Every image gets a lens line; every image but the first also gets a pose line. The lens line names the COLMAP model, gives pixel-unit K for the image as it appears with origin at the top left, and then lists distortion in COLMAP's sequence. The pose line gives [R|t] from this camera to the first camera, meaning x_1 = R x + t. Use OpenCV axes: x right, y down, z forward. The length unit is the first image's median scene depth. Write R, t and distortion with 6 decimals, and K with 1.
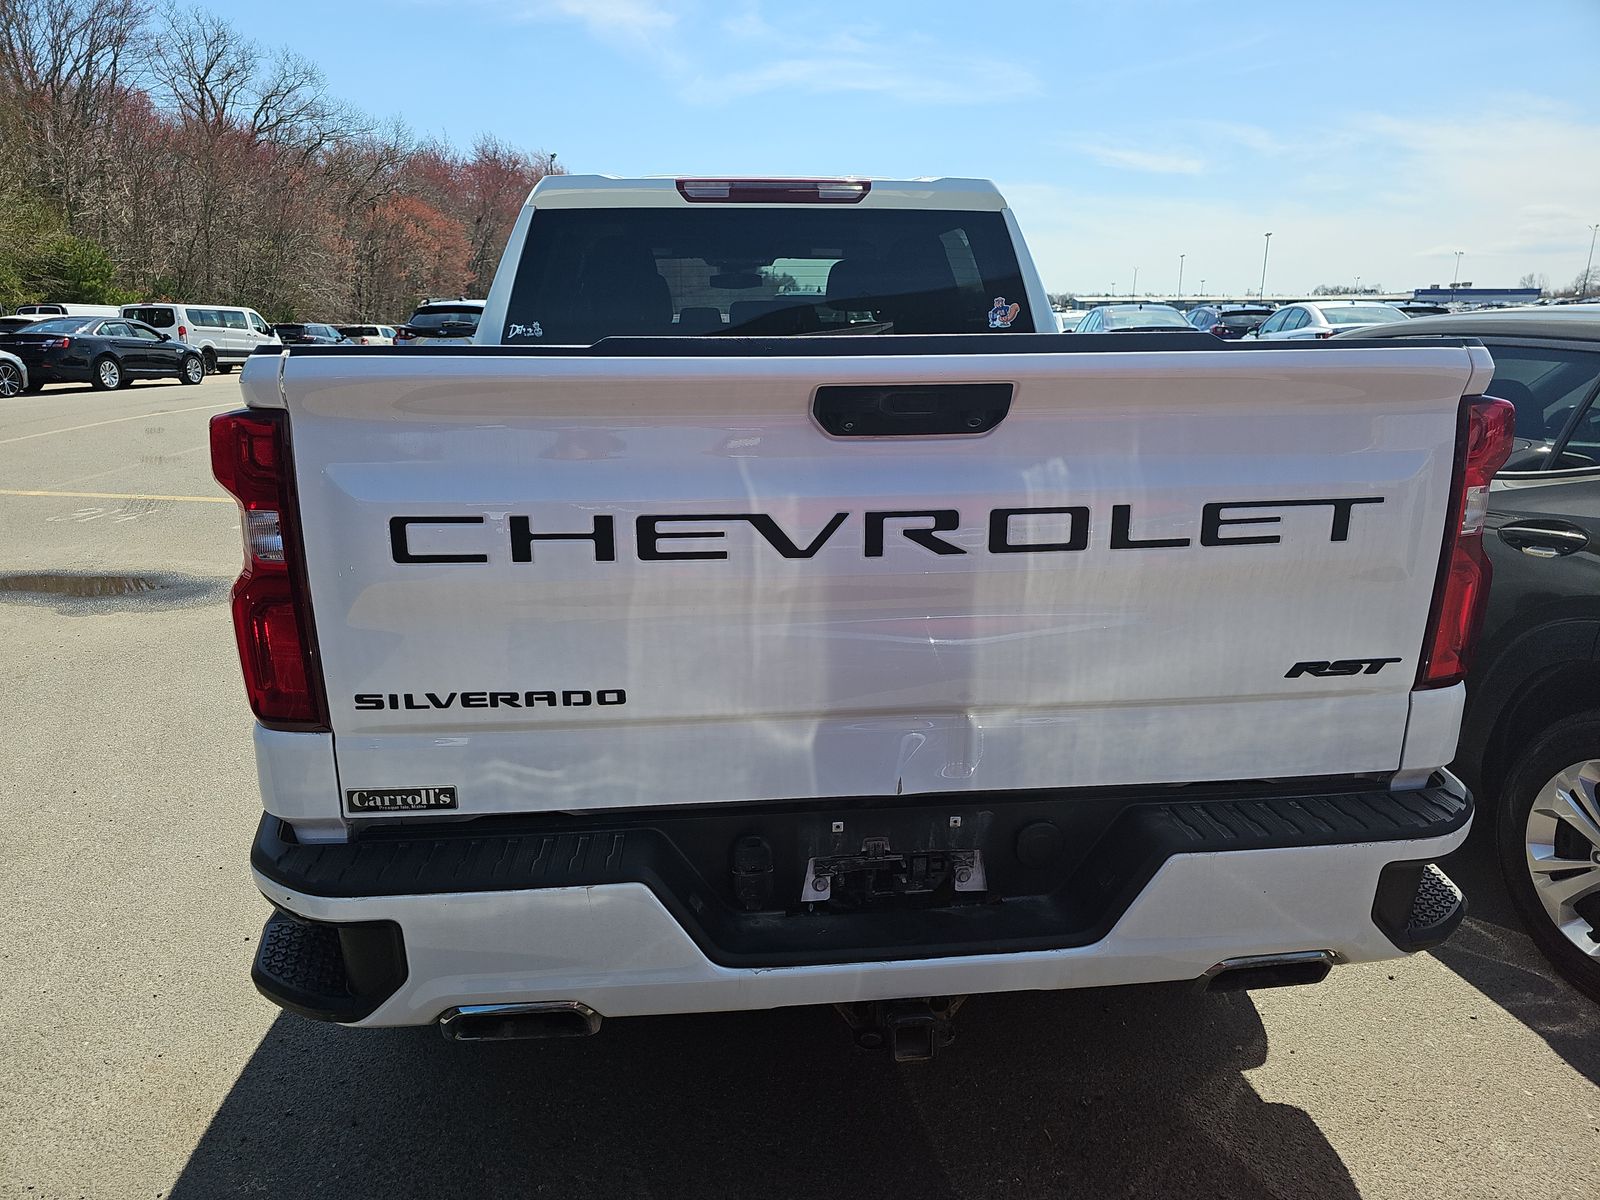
lens RADIAL K [[1062.8, 0, 790.1], [0, 1062.8, 609.4], [0, 0, 1]] dist [0.047731, -0.044188]
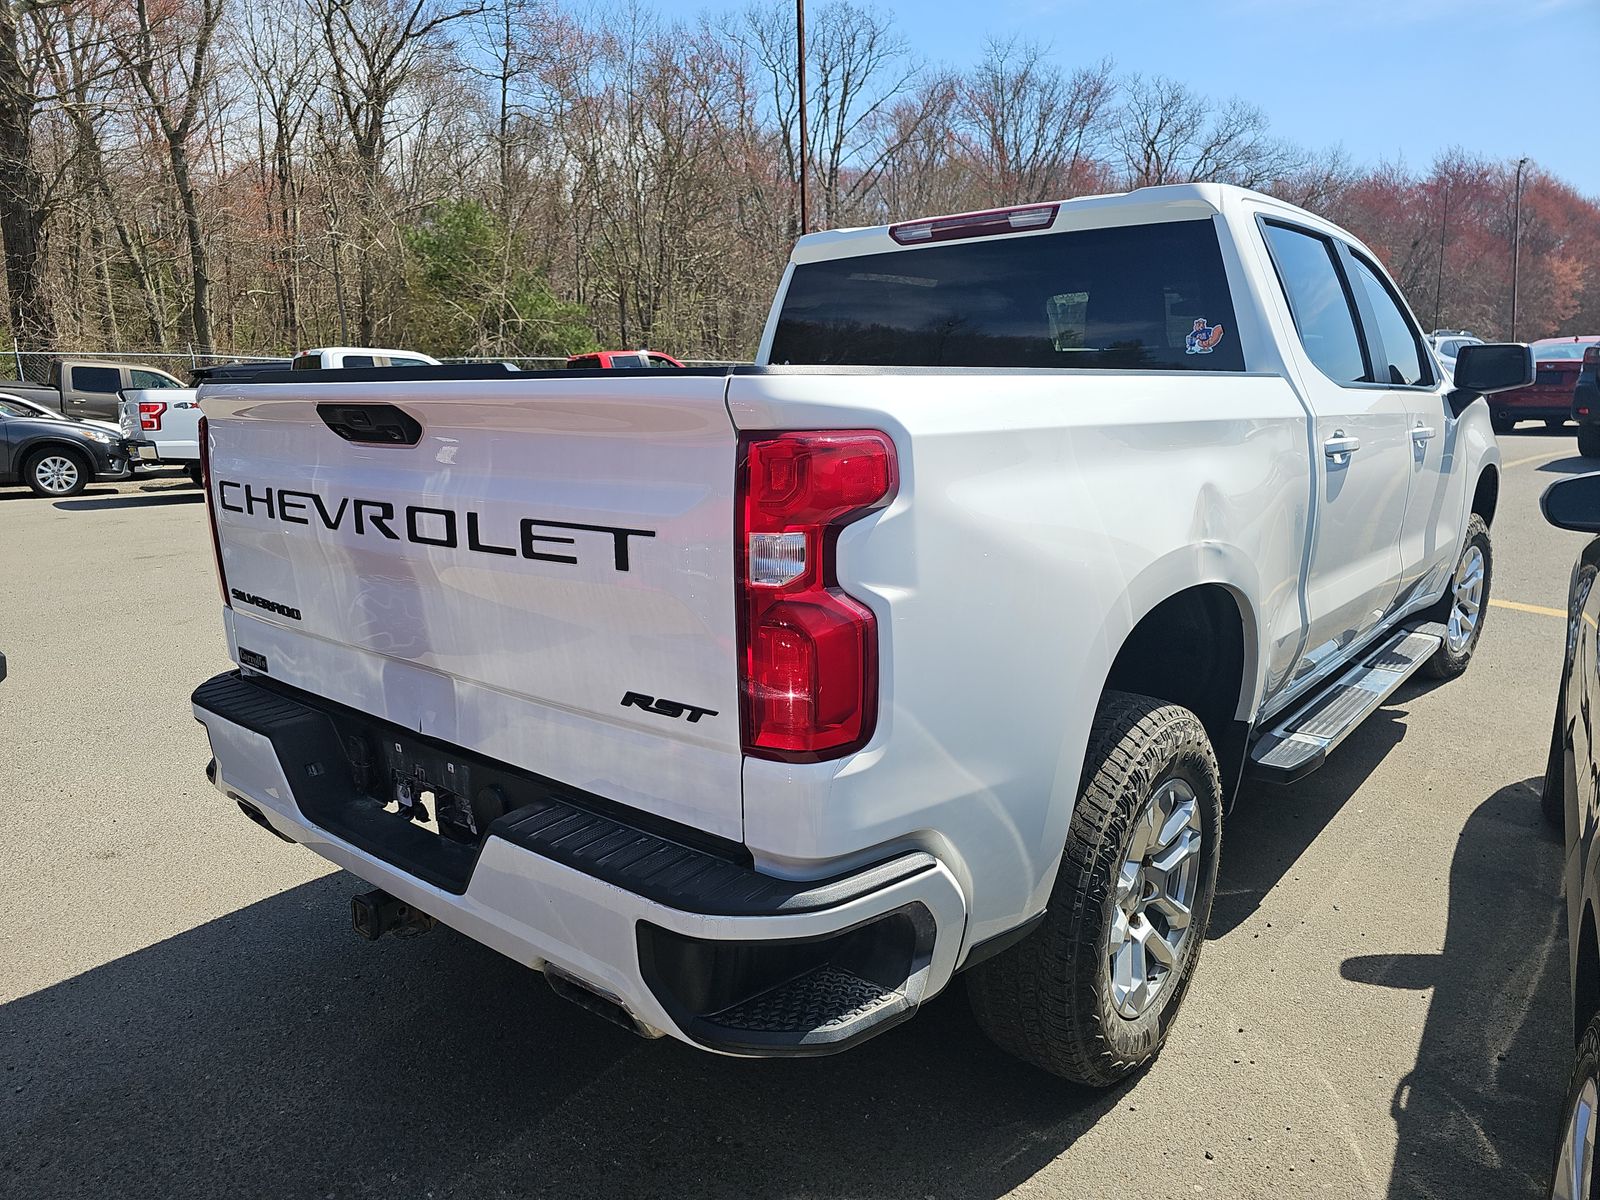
lens RADIAL K [[1062.8, 0, 788.4], [0, 1062.8, 603.9], [0, 0, 1]] dist [0.047731, -0.044188]
pose [[0.693820, 0.142386, -0.705932, 1.276998], [-0.168280, 0.985176, 0.033316, -0.089435], [0.700211, 0.095678, 0.707495, 0.402882]]
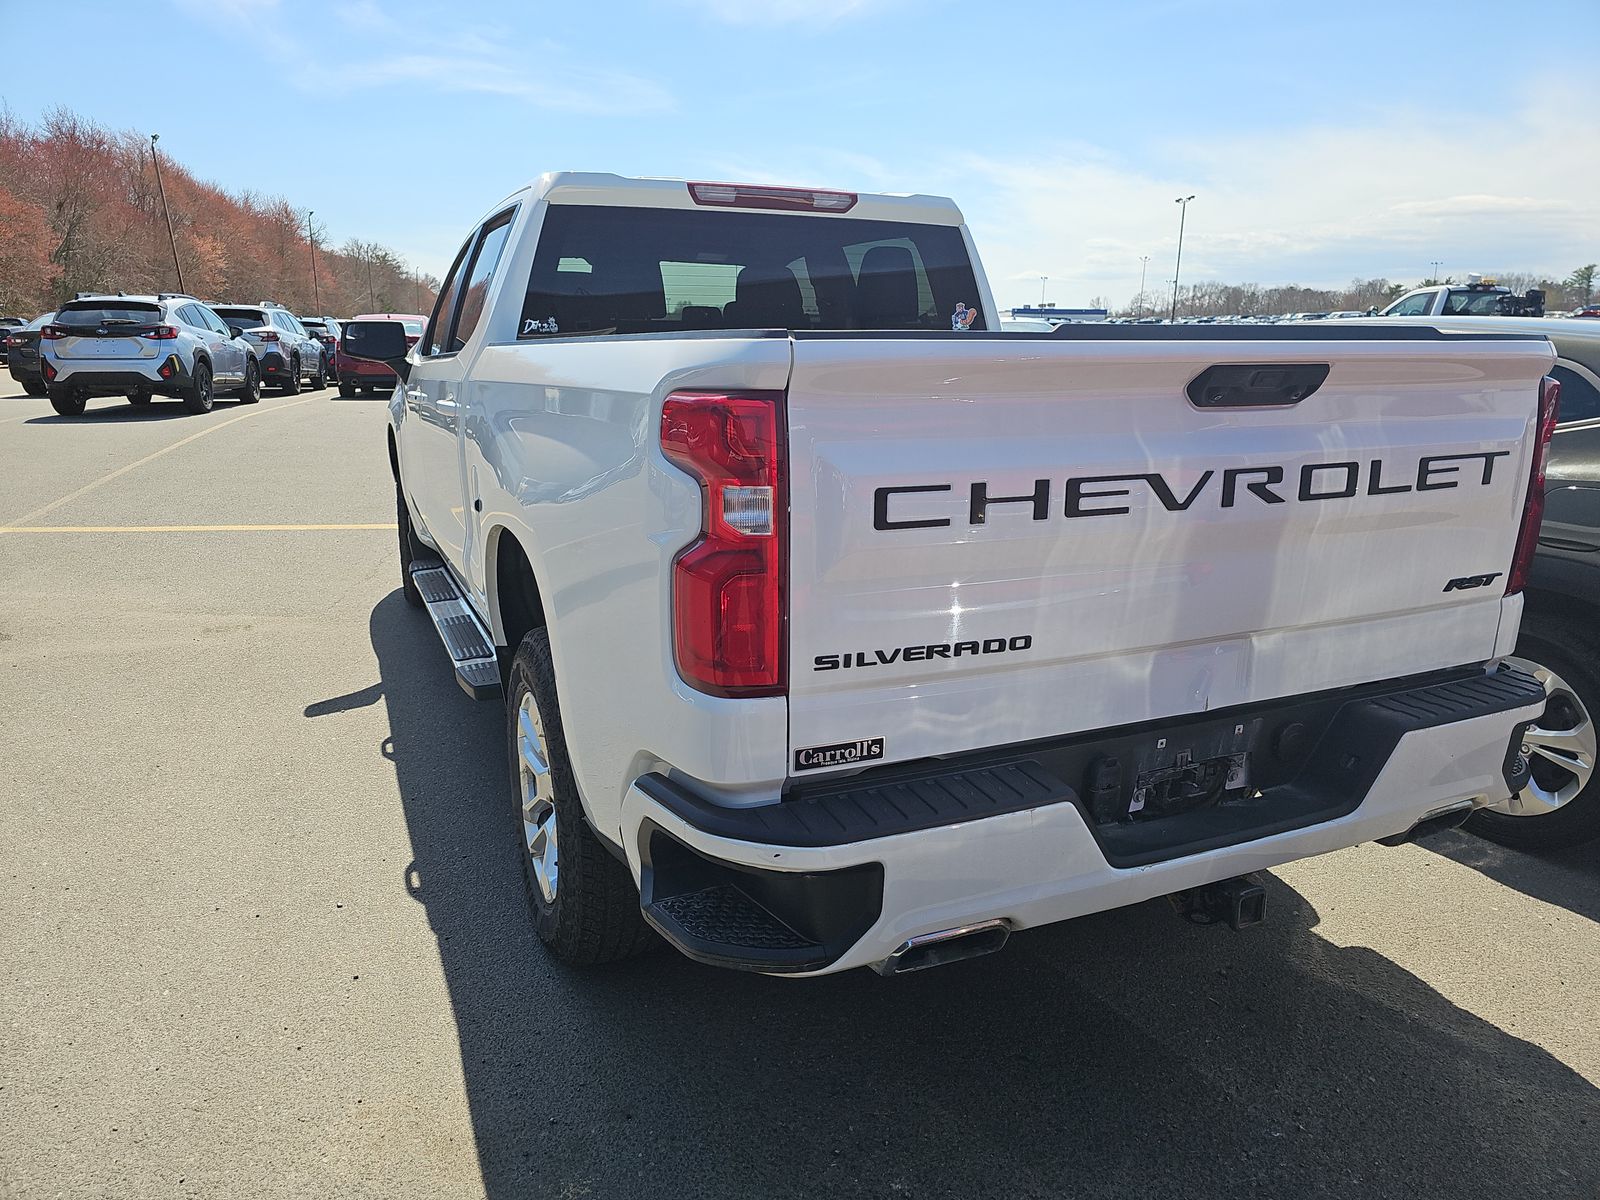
lens RADIAL K [[1062.8, 0, 795.9], [0, 1062.8, 594.7], [0, 0, 1]] dist [0.047731, -0.044188]
pose [[0.949054, -0.063644, 0.308618, -0.702381], [0.069905, 0.997511, -0.009260, 0.024266], [-0.307261, 0.030362, 0.951141, -0.003714]]
